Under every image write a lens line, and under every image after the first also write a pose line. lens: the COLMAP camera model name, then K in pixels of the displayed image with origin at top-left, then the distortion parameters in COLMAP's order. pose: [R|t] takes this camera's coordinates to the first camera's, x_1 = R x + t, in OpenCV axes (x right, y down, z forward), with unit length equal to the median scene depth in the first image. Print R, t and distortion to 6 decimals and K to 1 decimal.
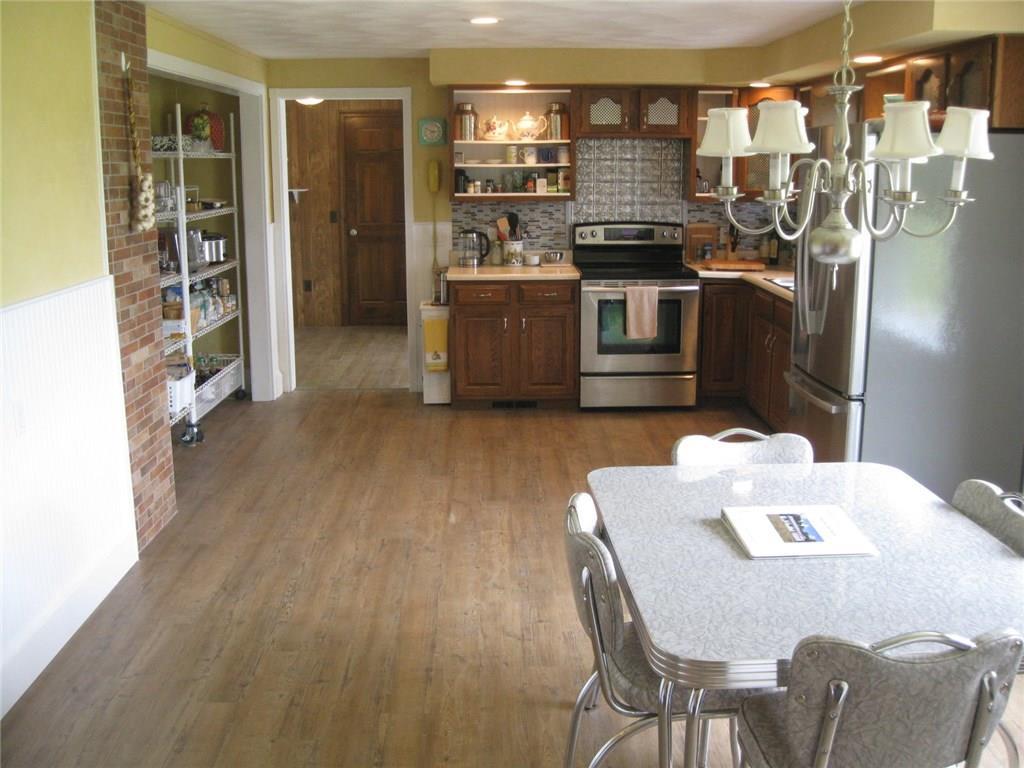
lens RADIAL K [[1067.5, 0, 512.0], [0, 1067.5, 384.0], [0, 0, 1]] dist [-0.046764, 0.007884]
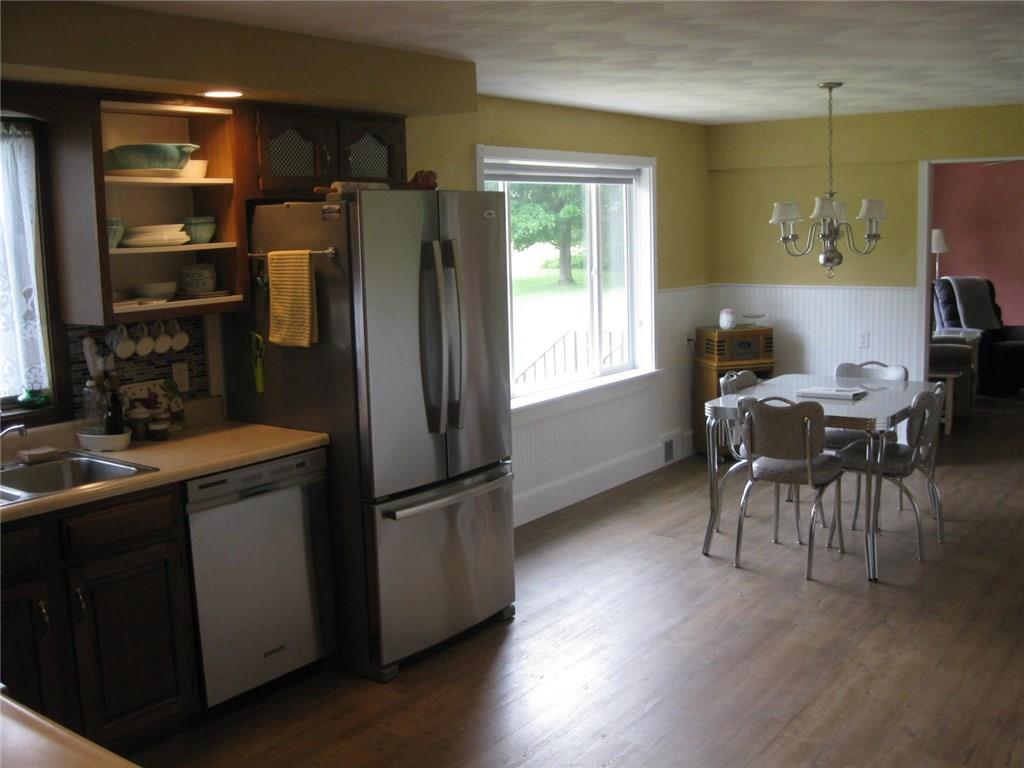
lens RADIAL K [[1067.5, 0, 512.0], [0, 1067.5, 384.0], [0, 0, 1]] dist [-0.046764, 0.007884]
pose [[-0.792849, -0.065688, 0.605867, -0.340469], [0.154558, 0.939996, 0.304171, -0.411883], [-0.589493, 0.334803, -0.735123, 1.890643]]
